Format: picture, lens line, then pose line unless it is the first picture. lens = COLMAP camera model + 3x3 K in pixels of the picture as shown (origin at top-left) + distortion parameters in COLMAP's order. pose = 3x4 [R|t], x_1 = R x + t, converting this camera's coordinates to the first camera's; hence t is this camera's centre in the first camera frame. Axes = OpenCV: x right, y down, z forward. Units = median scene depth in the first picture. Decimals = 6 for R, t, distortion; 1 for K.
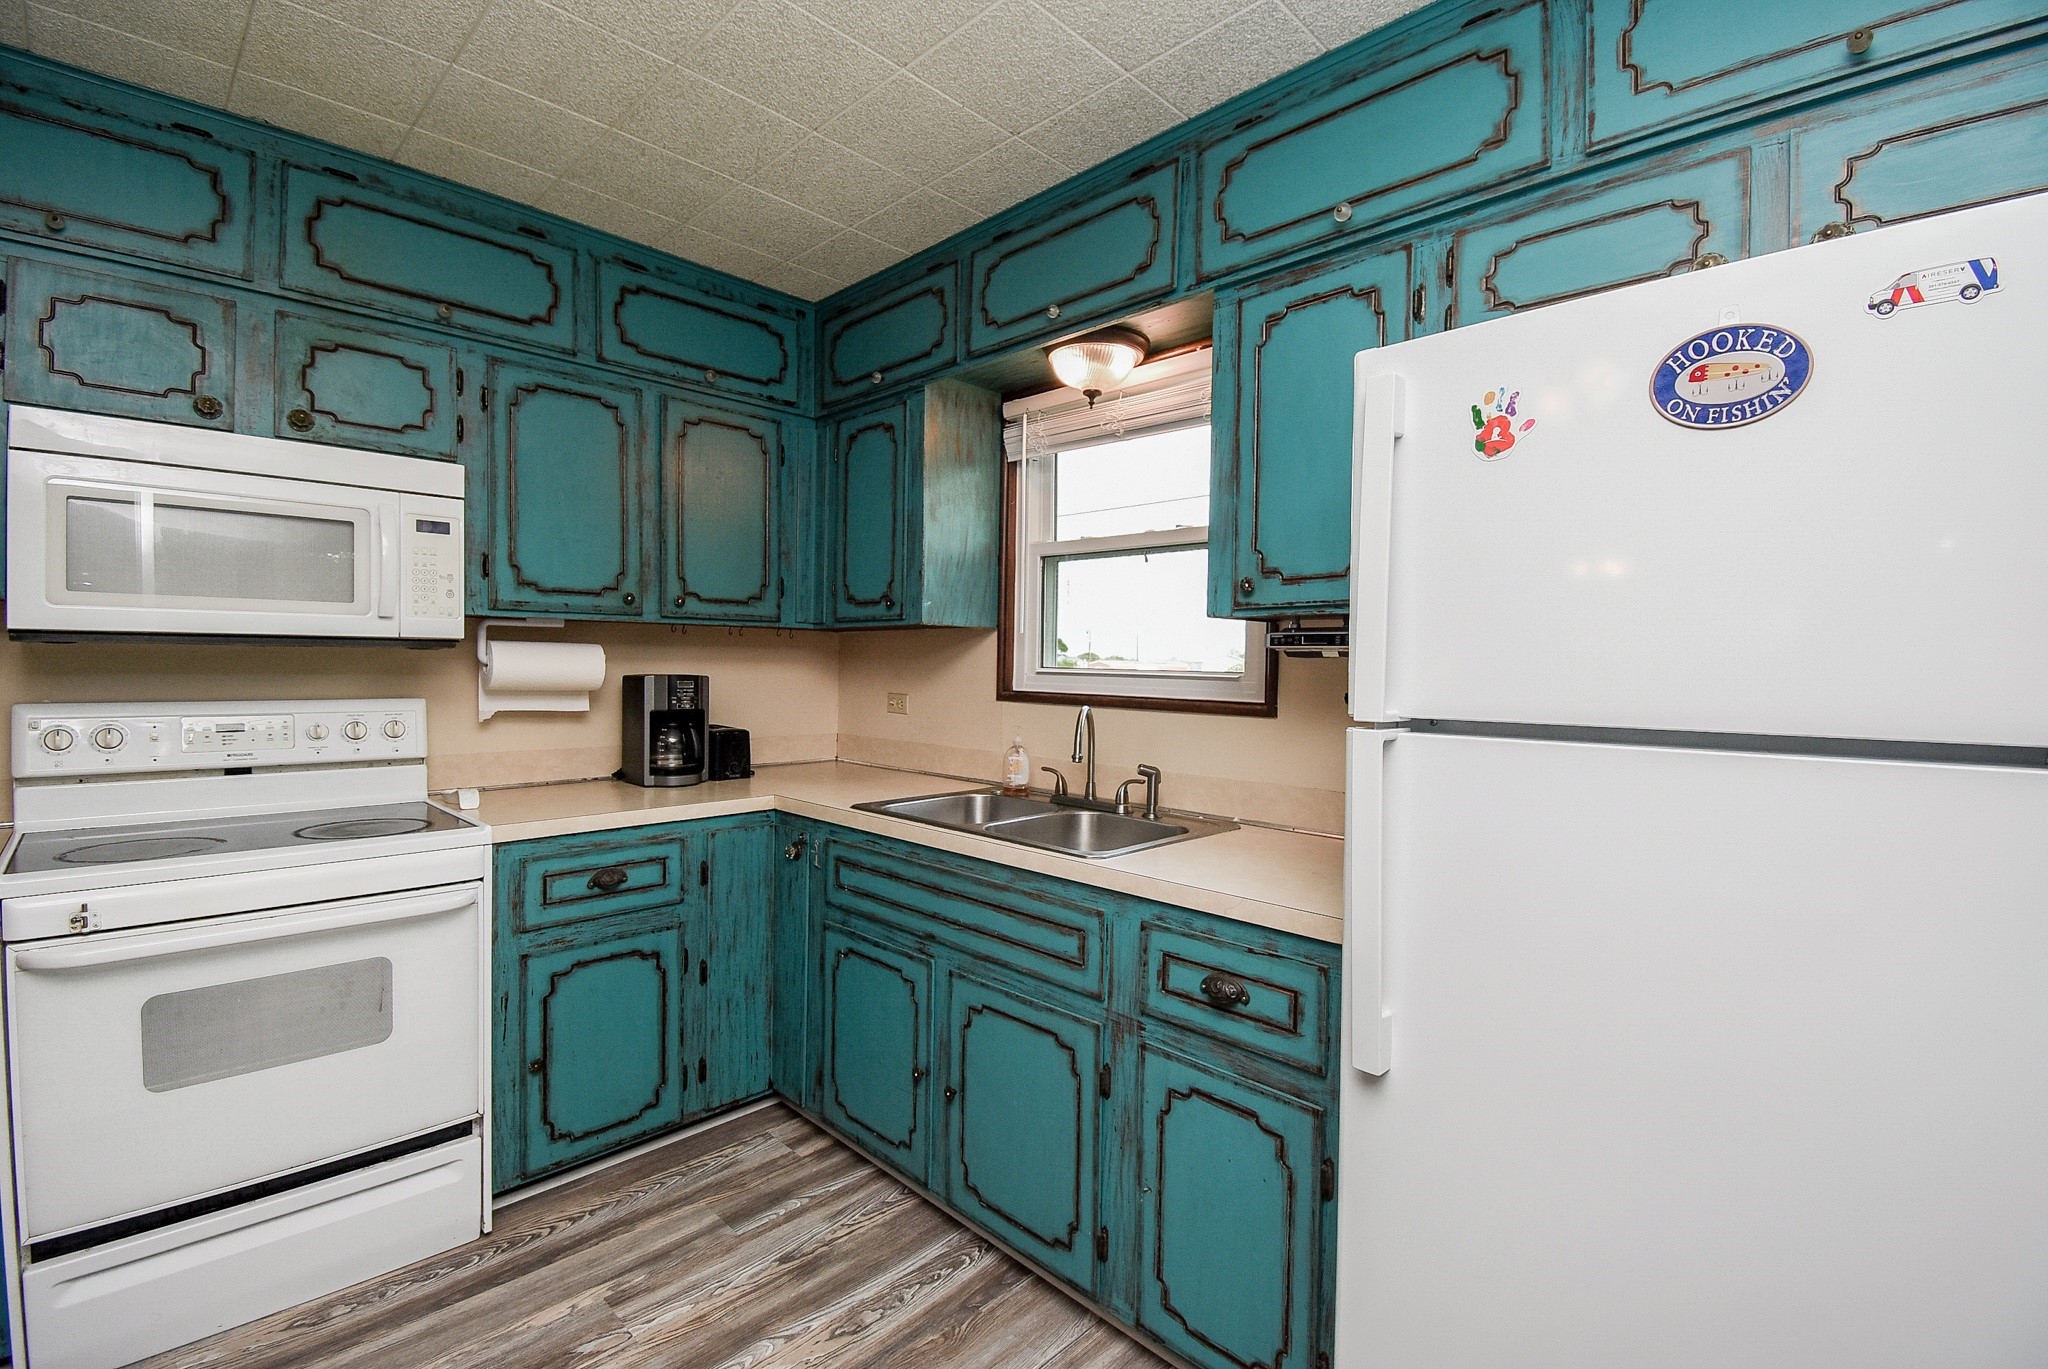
lens RADIAL K [[904.3, 0, 1019.9], [0, 904.3, 680.4], [0, 0, 1]] dist [0.023009, -0.028571]
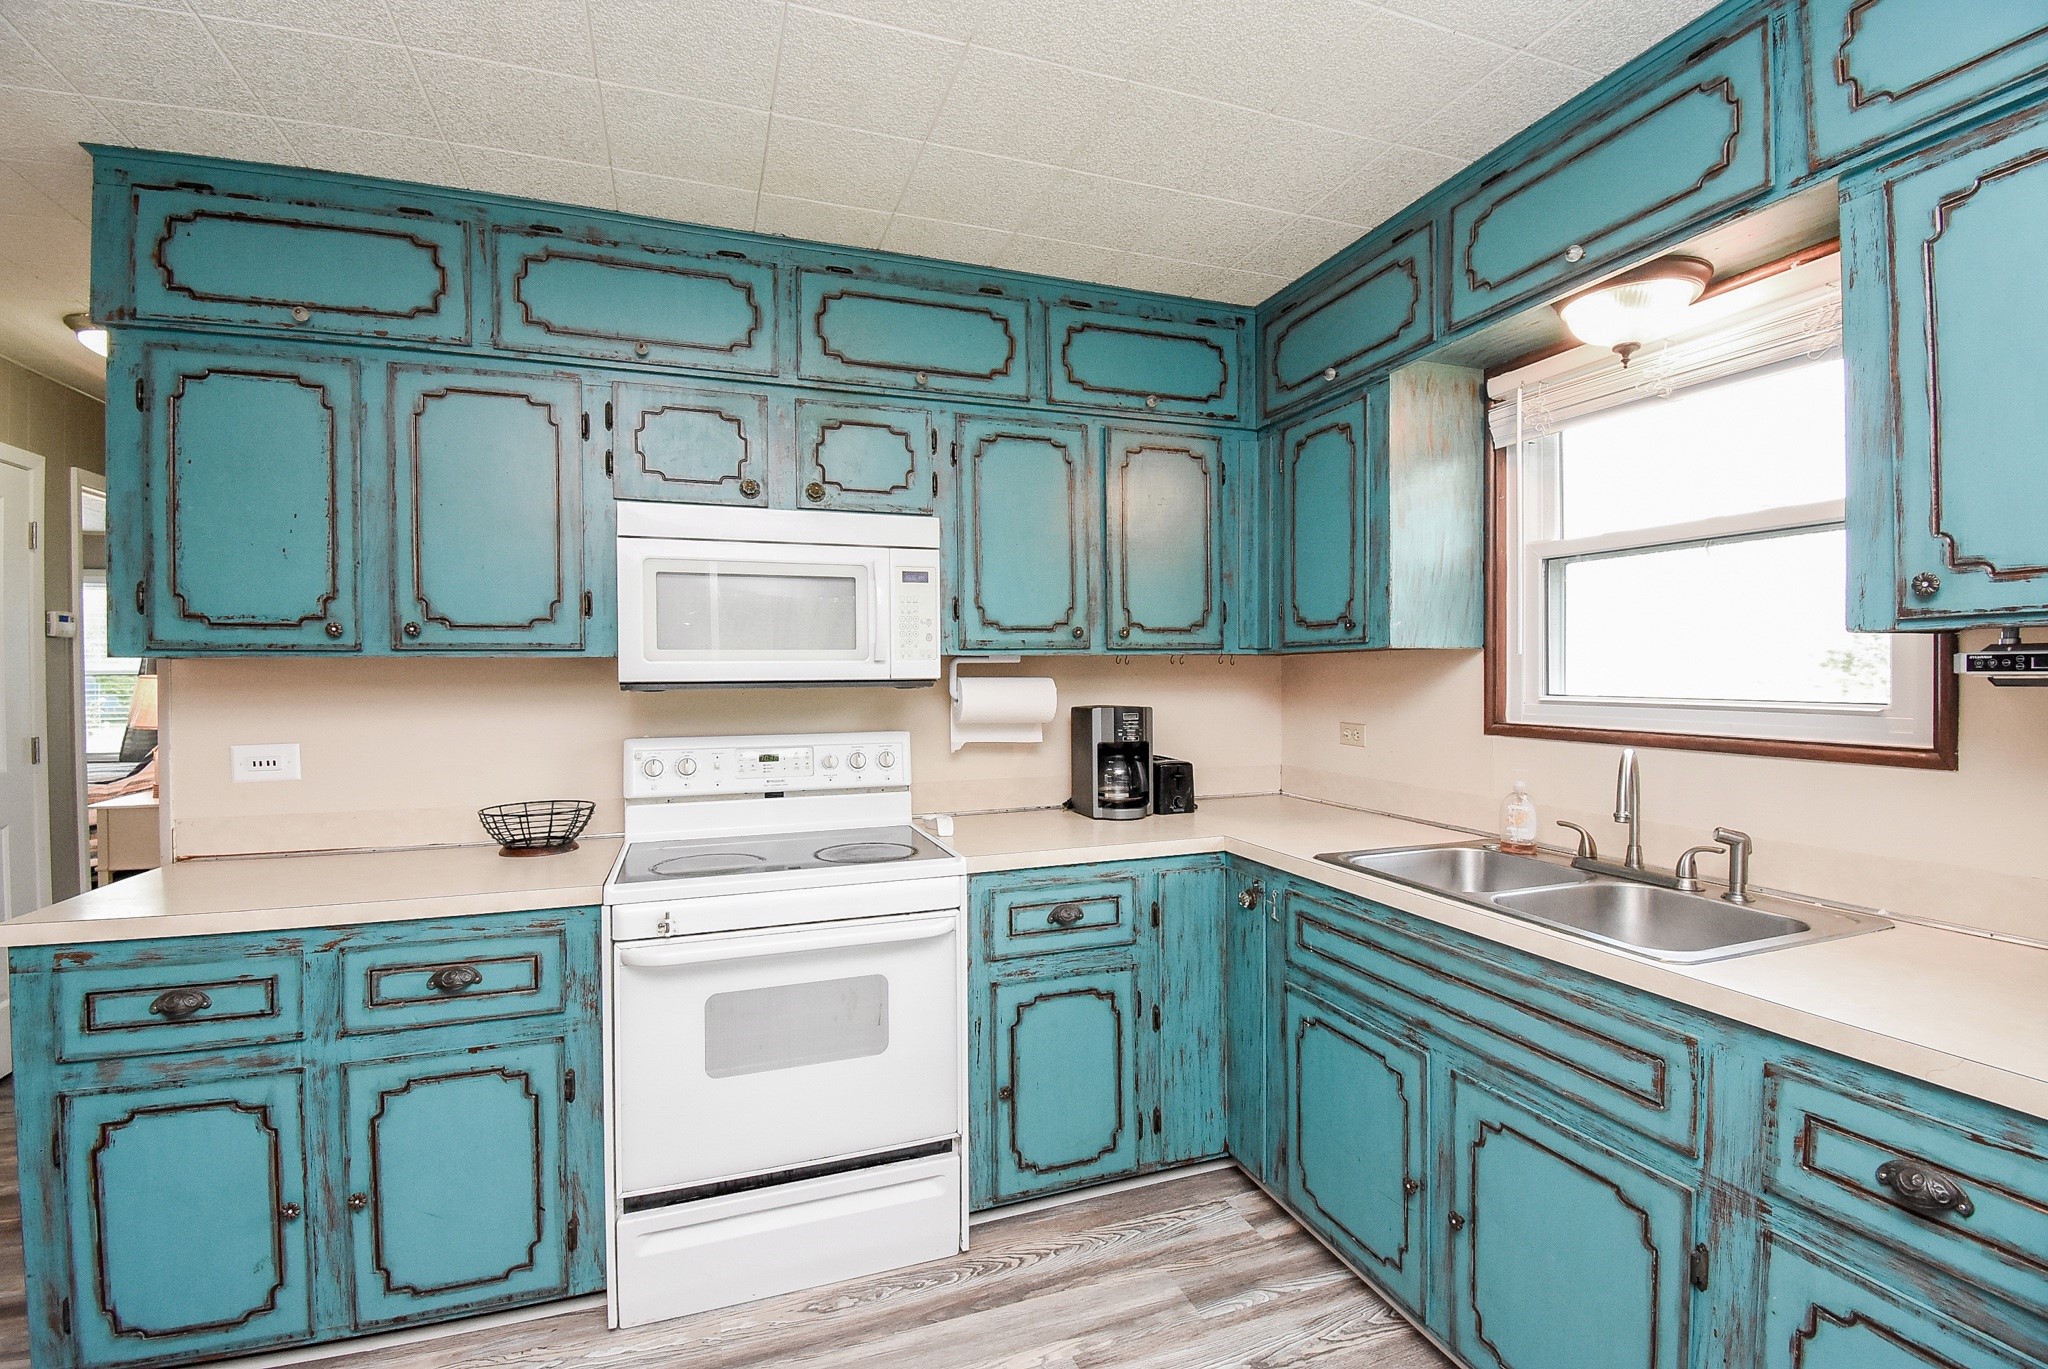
lens RADIAL K [[904.3, 0, 1019.9], [0, 904.3, 680.4], [0, 0, 1]] dist [0.023009, -0.028571]
pose [[0.901289, -0.017977, -0.432846, -0.065615], [0.011644, 0.999783, -0.017277, -0.024944], [0.433062, 0.010532, 0.901302, 0.077789]]
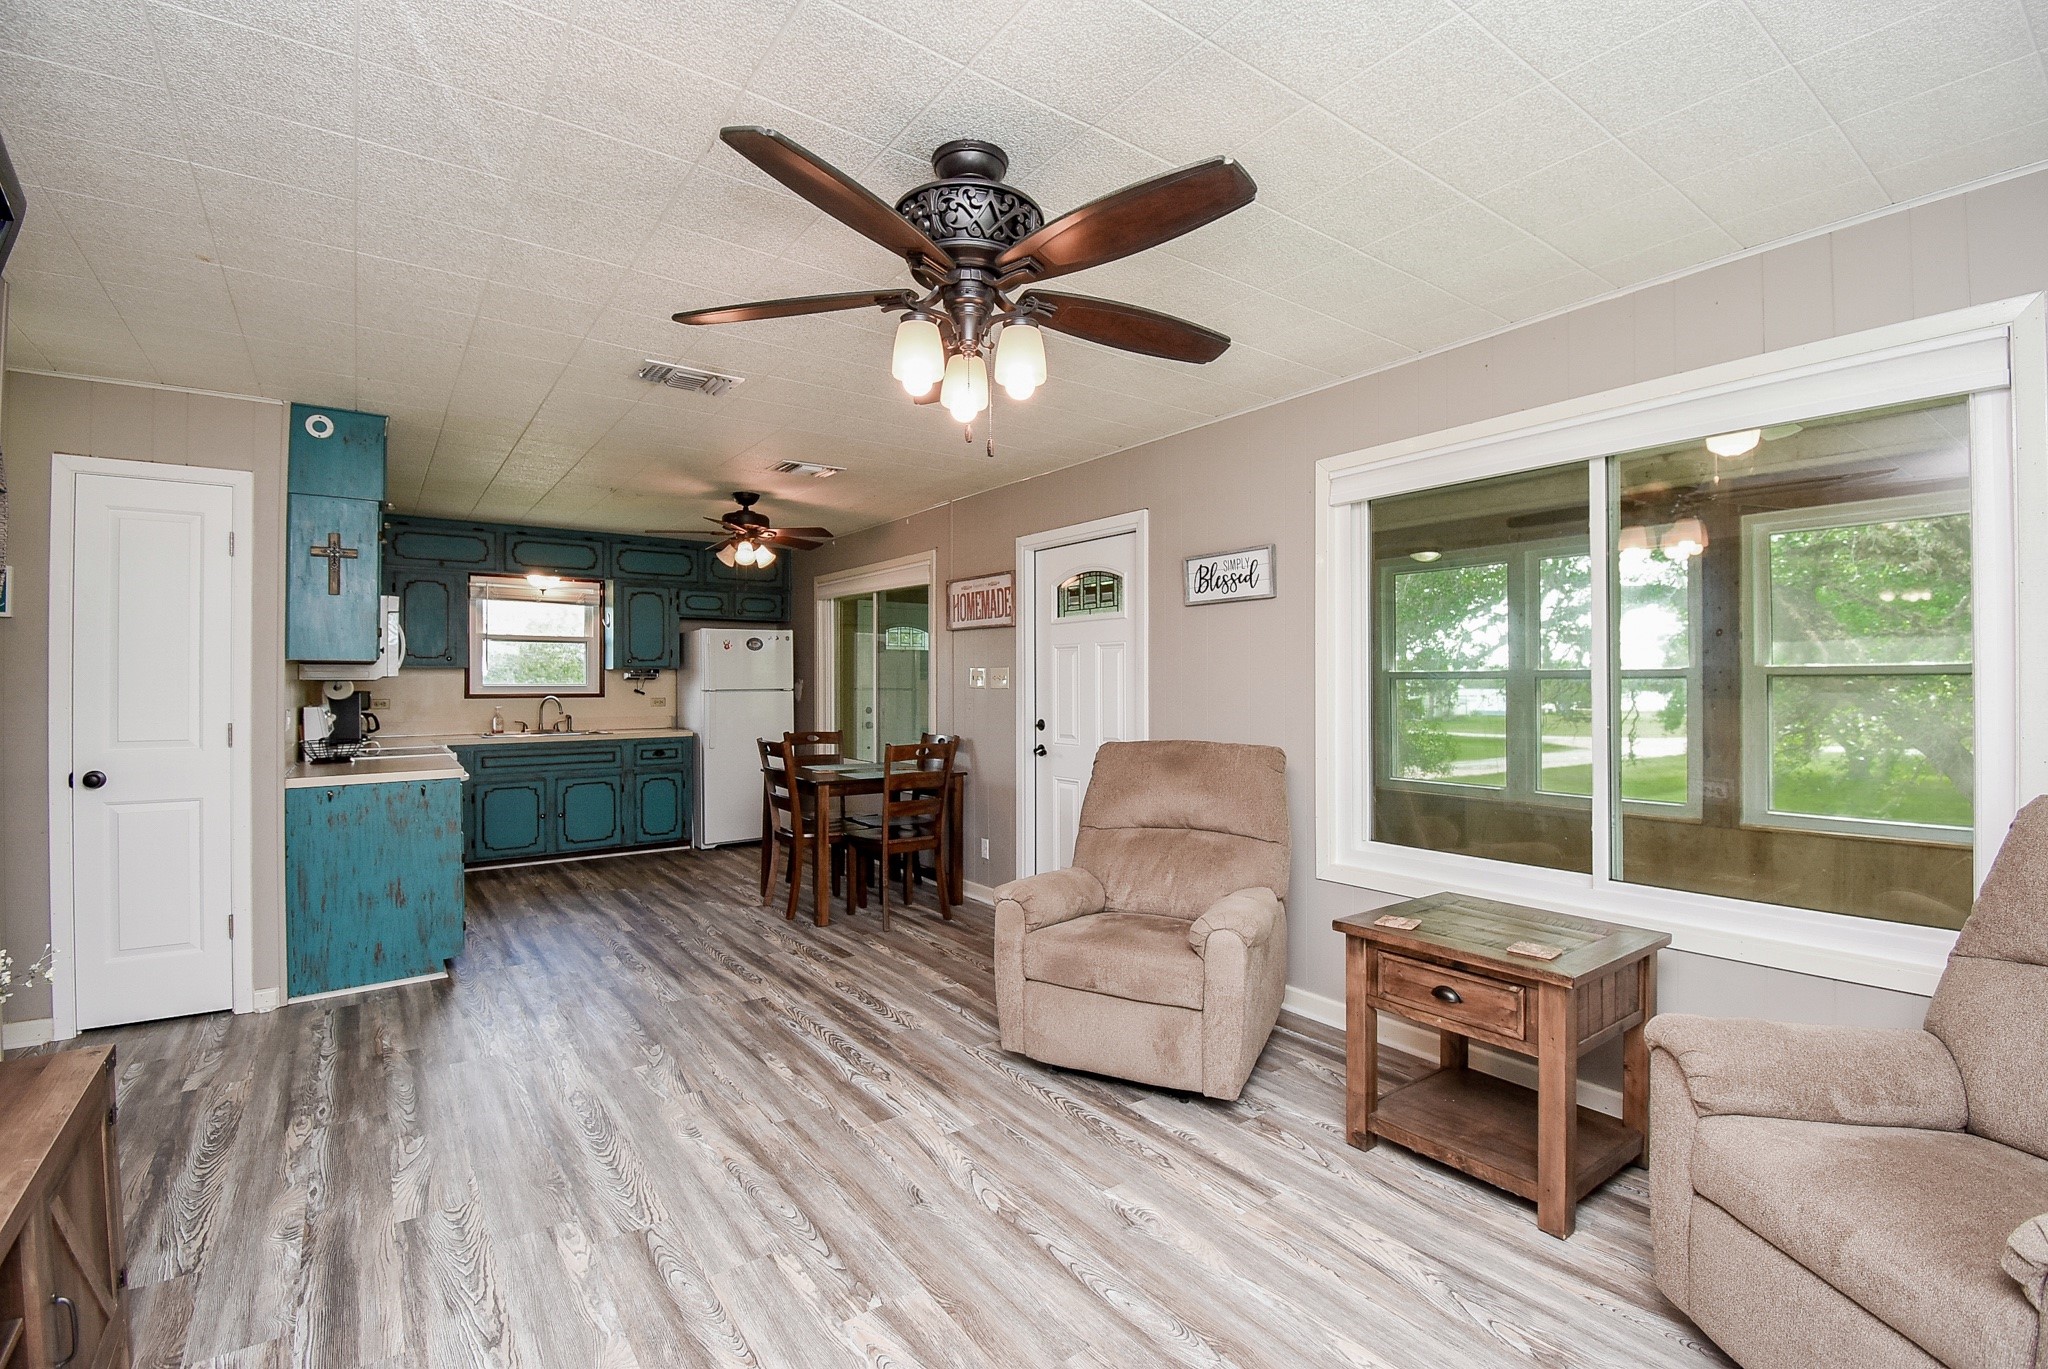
lens RADIAL K [[902.0, 0, 1021.1], [0, 902.0, 680.6], [0, 0, 1]] dist [0.020967, -0.026725]
pose [[0.161756, -0.015193, 0.986714, -2.882573], [0.024585, 0.999633, 0.011362, -0.021845], [-0.986525, 0.022421, 0.162070, -1.115415]]
